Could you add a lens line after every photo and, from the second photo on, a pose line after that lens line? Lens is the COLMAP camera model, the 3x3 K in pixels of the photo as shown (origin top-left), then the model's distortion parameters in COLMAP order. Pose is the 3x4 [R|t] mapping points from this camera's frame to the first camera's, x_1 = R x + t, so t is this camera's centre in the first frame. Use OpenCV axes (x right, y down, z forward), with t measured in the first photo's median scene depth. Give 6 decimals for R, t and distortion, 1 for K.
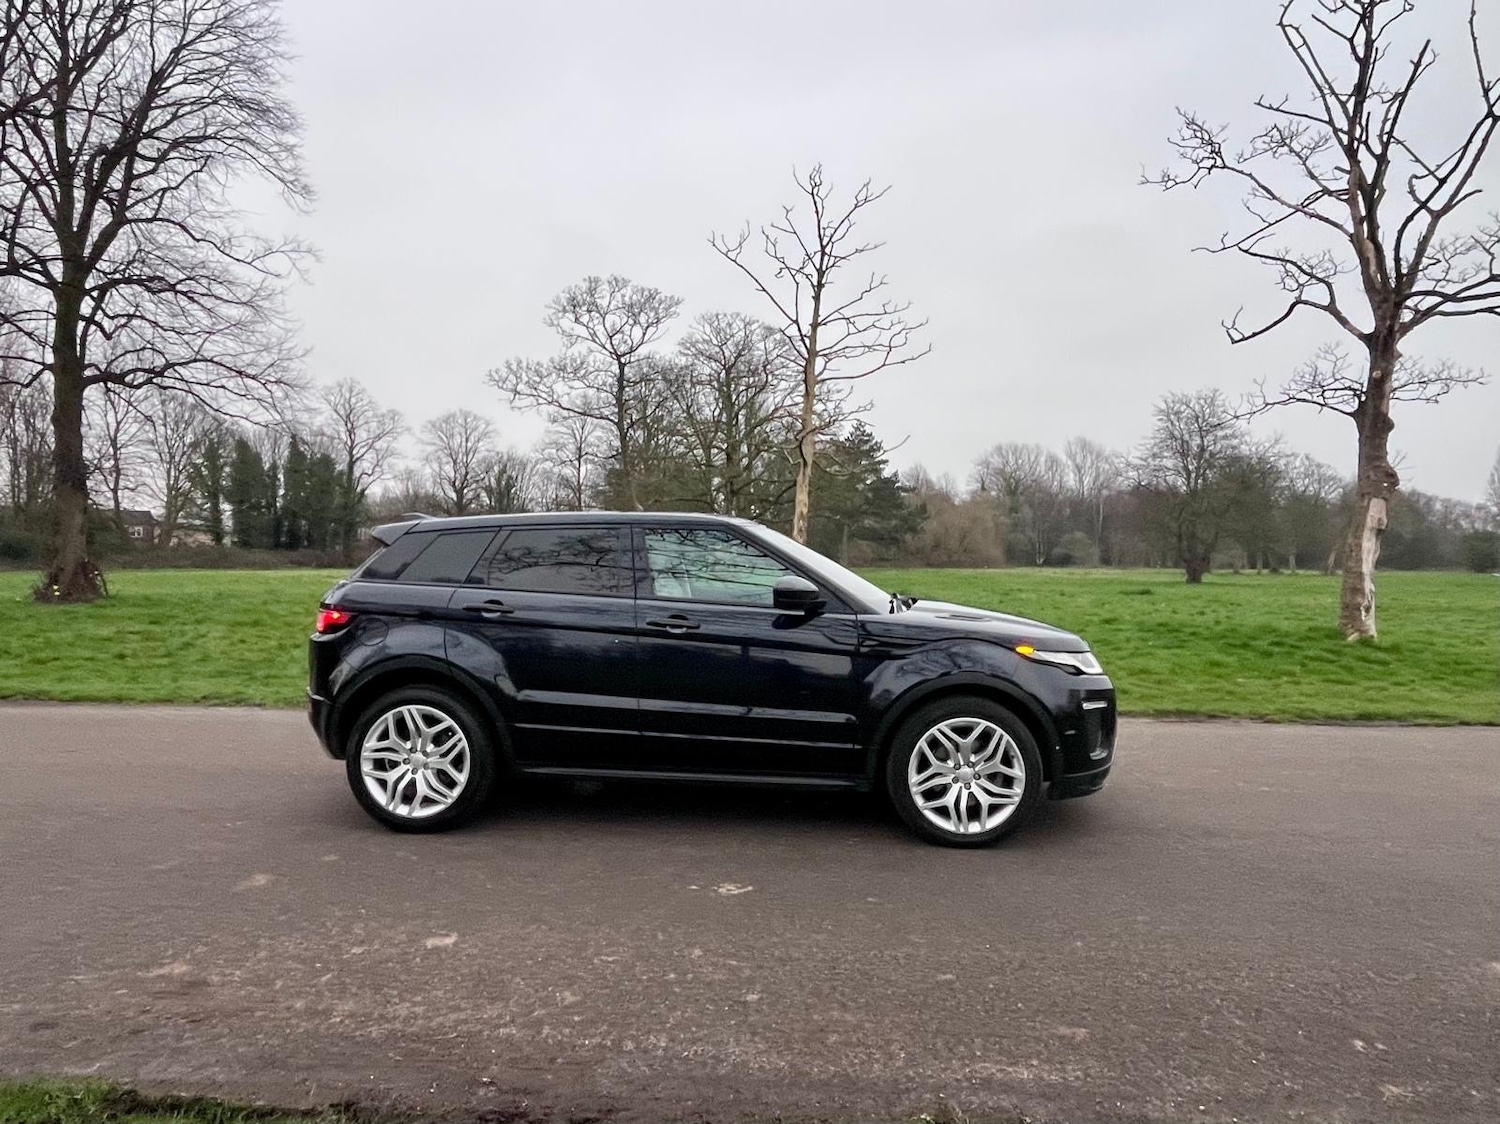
lens RADIAL K [[959.0, 0, 750.0], [0, 959.0, 562.0], [0, 0, 1]] dist [0.000954, -0.001025]
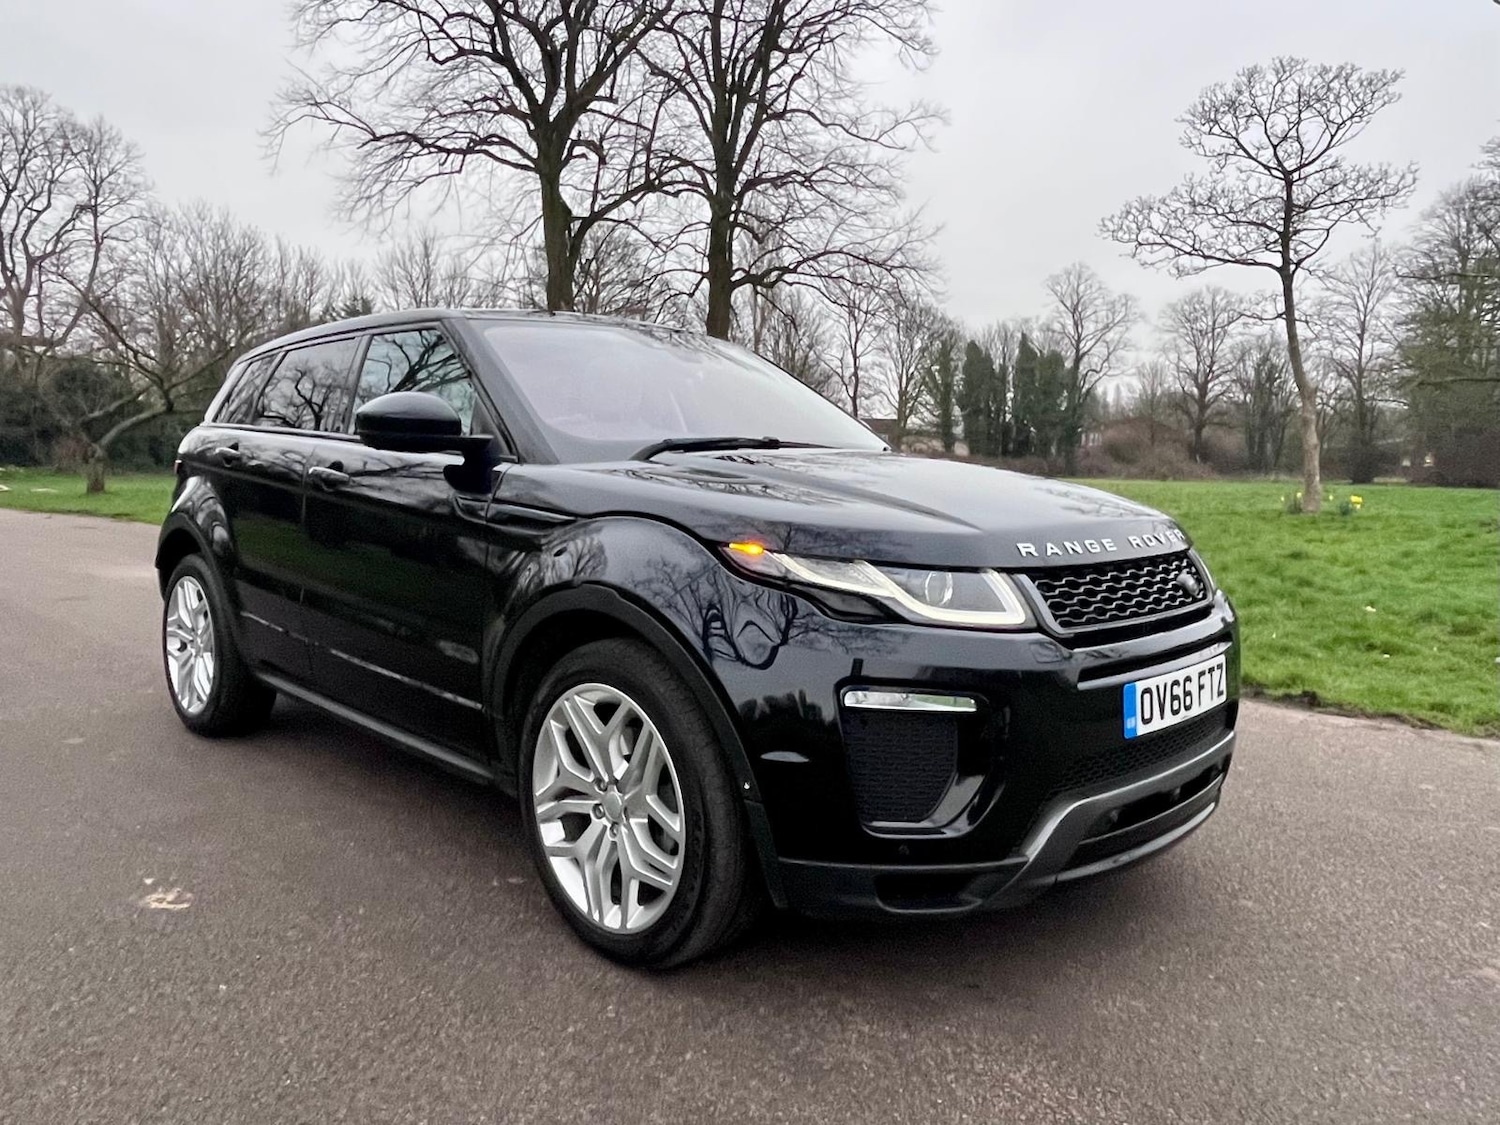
lens RADIAL K [[1069.1, 0, 750.0], [0, 1069.1, 562.5], [0, 0, 1]] dist [0.000961, -0.000953]
pose [[0.749292, 0.066677, -0.658874, 0.115893], [-0.011421, 0.996072, 0.087812, 0.010906], [0.662141, -0.058271, 0.747110, 0.125016]]
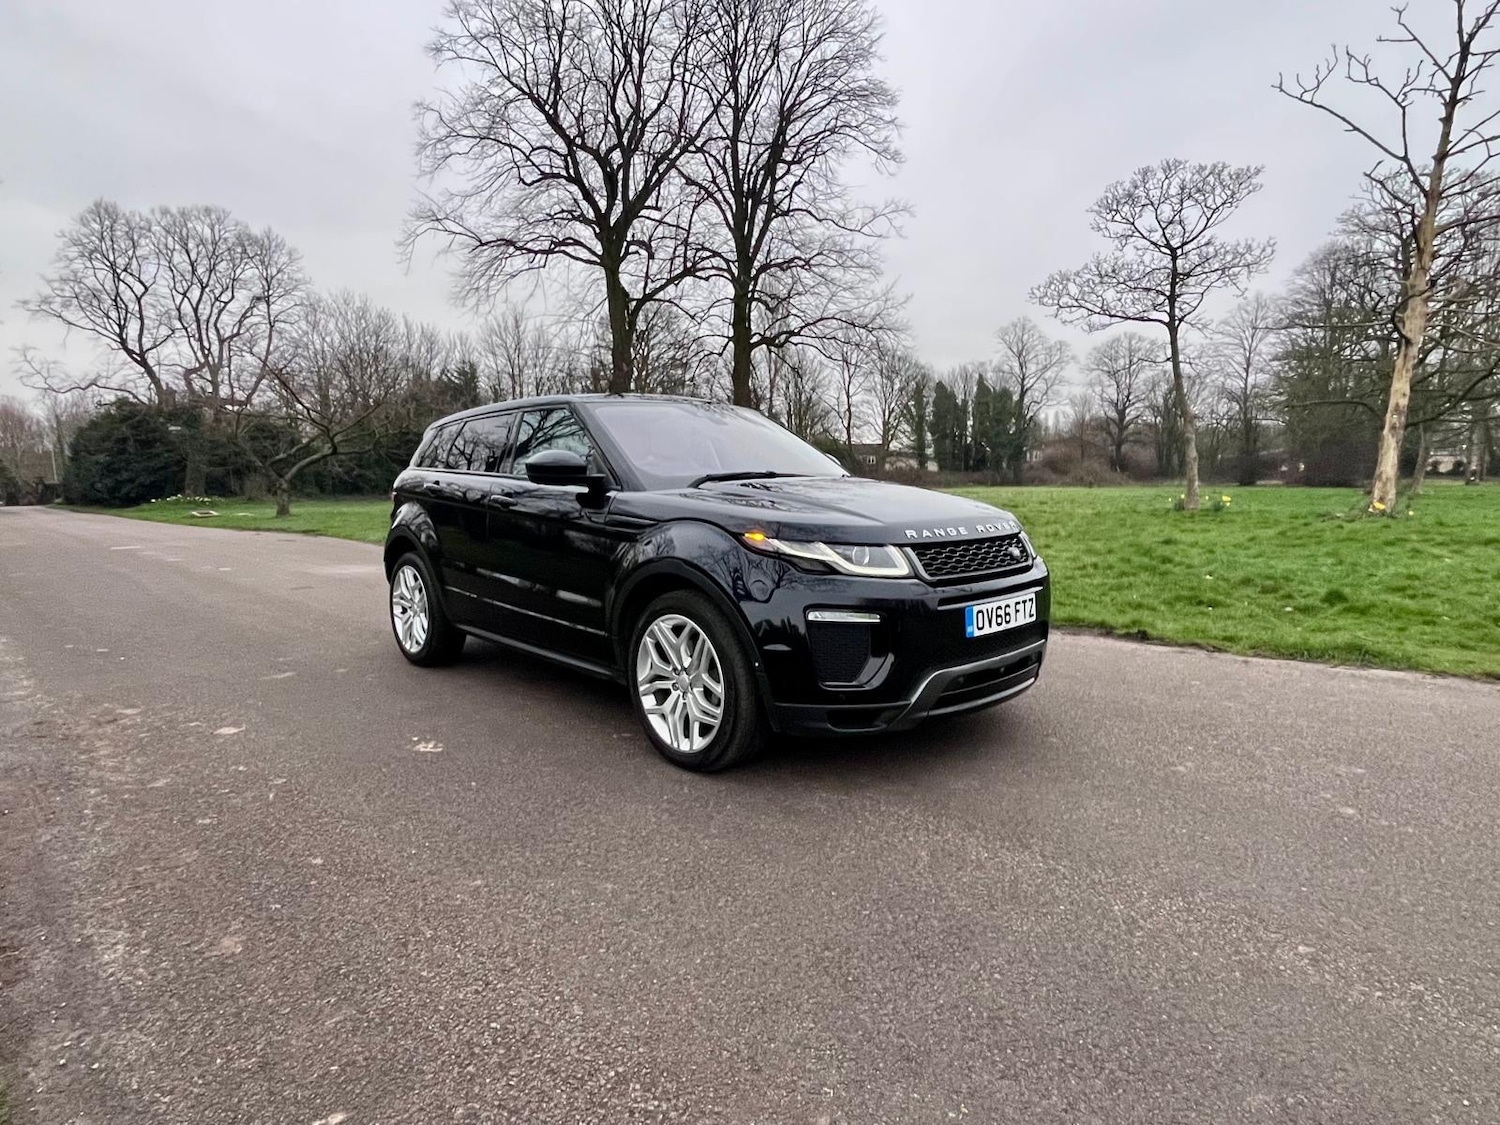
lens RADIAL K [[826.0, 0, 745.8], [0, 826.0, 596.5], [0, 0, 1]] dist [-0.001675, -0.000223]
pose [[0.730635, 0.082482, -0.677768, 0.141624], [0.012219, 0.990938, 0.133766, 0.009858], [0.682659, -0.106016, 0.723006, 0.099033]]
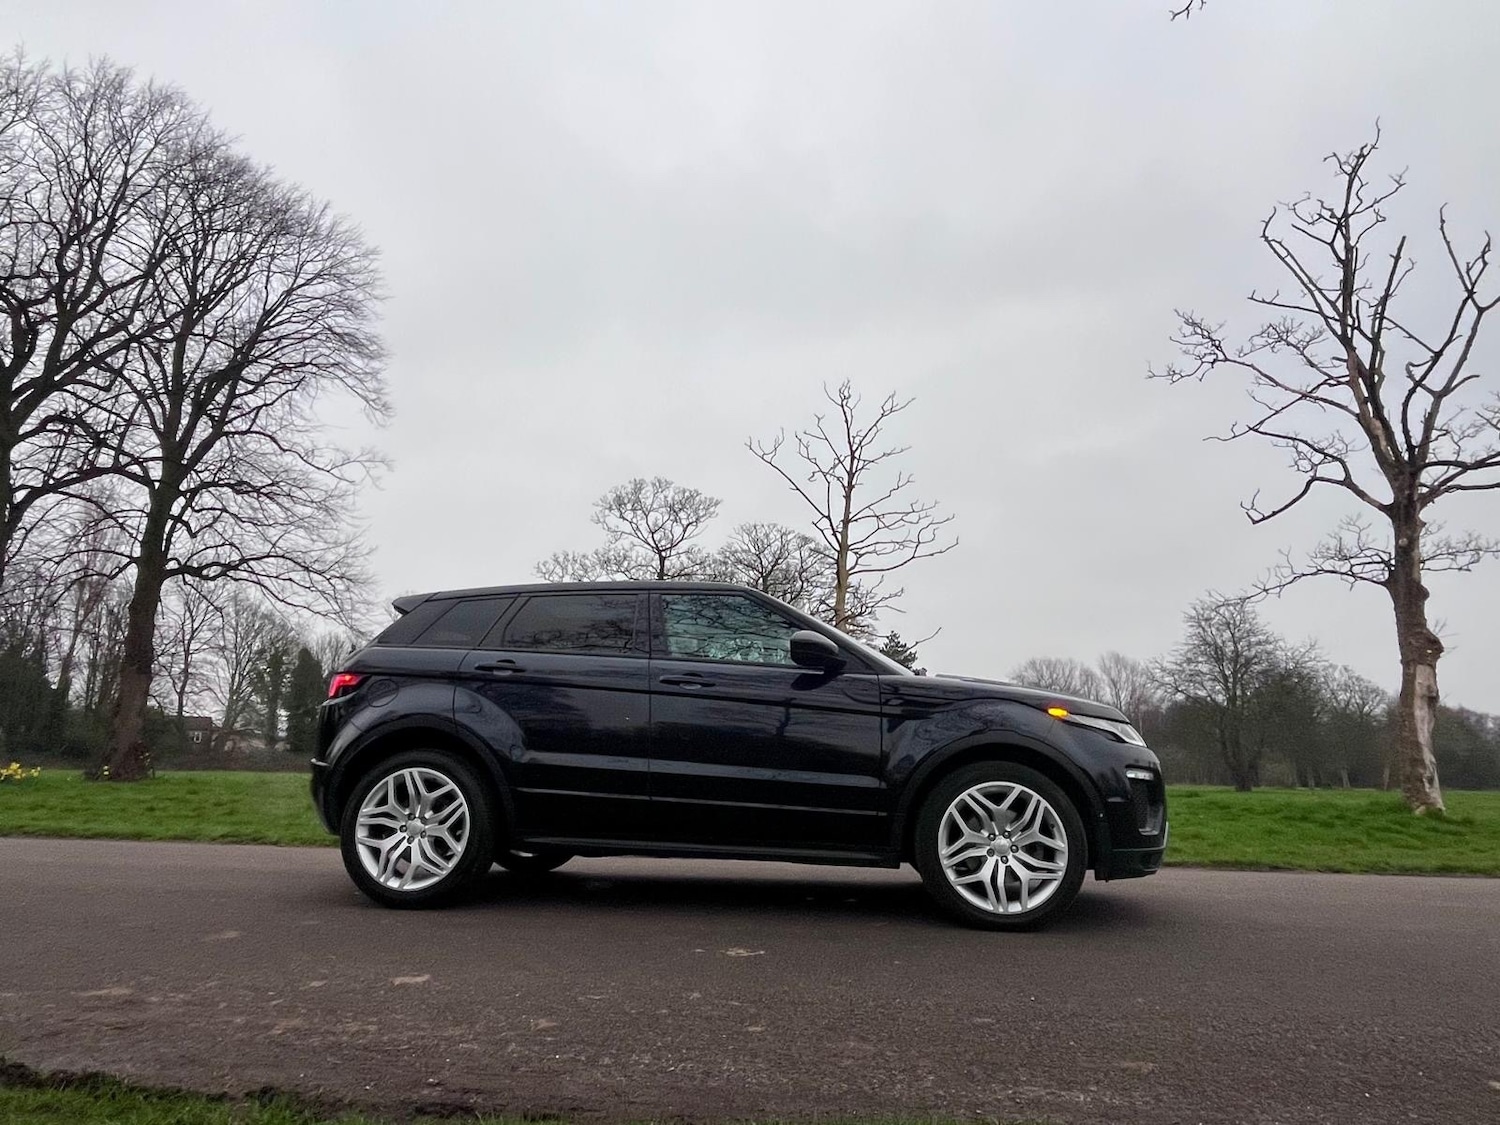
lens RADIAL K [[930.9, 0, 744.2], [0, 930.9, 556.2], [0, 0, 1]] dist [0.000927, -0.002792]
pose [[0.998901, -0.000440, -0.046874, 0.004075], [-0.010517, 0.972360, -0.233249, 0.030555], [0.045681, 0.233486, 0.971287, 0.011841]]
